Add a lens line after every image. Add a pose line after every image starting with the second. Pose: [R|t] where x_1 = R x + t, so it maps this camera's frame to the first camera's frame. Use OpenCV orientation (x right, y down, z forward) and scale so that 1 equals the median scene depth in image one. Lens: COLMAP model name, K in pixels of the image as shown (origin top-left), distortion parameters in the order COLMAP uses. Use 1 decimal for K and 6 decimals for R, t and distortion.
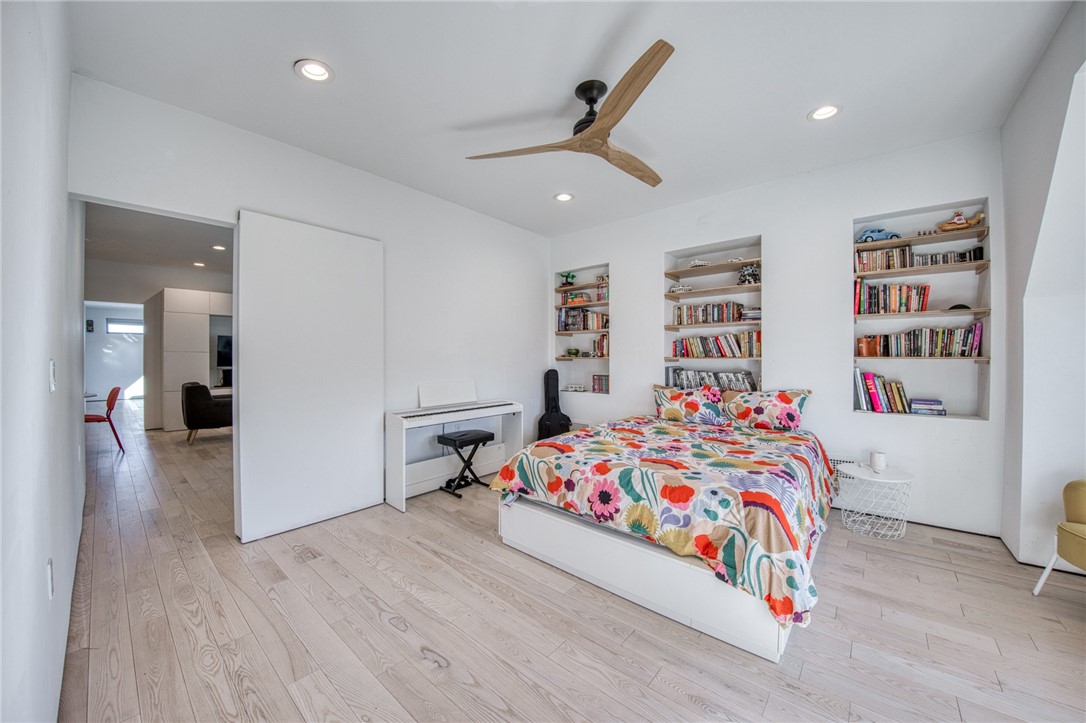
lens RADIAL K [[387.7, 0, 541.4], [0, 387.7, 359.9], [0, 0, 1]] dist [-0.026018, -0.000447]
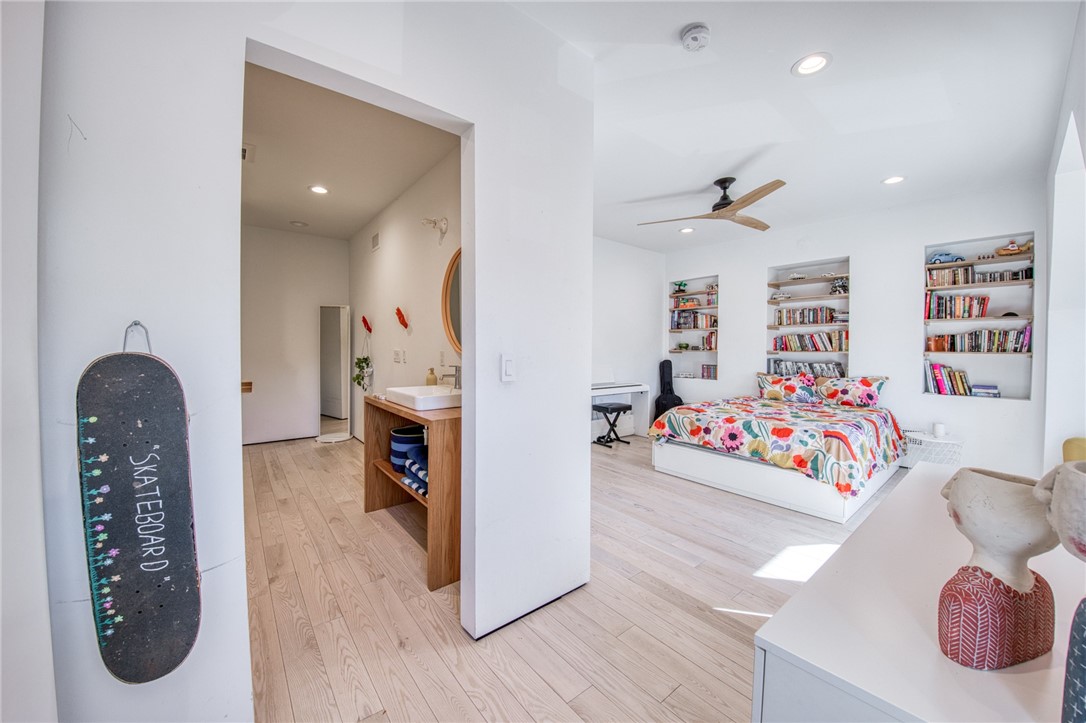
lens RADIAL K [[394.2, 0, 525.0], [0, 394.2, 357.7], [0, 0, 1]] dist [-0.048727, 0.000136]
pose [[0.975523, 0.010516, -0.219644, -0.230413], [-0.007597, 0.999871, 0.014131, 0.004842], [0.219765, -0.012117, 0.975478, -0.539394]]
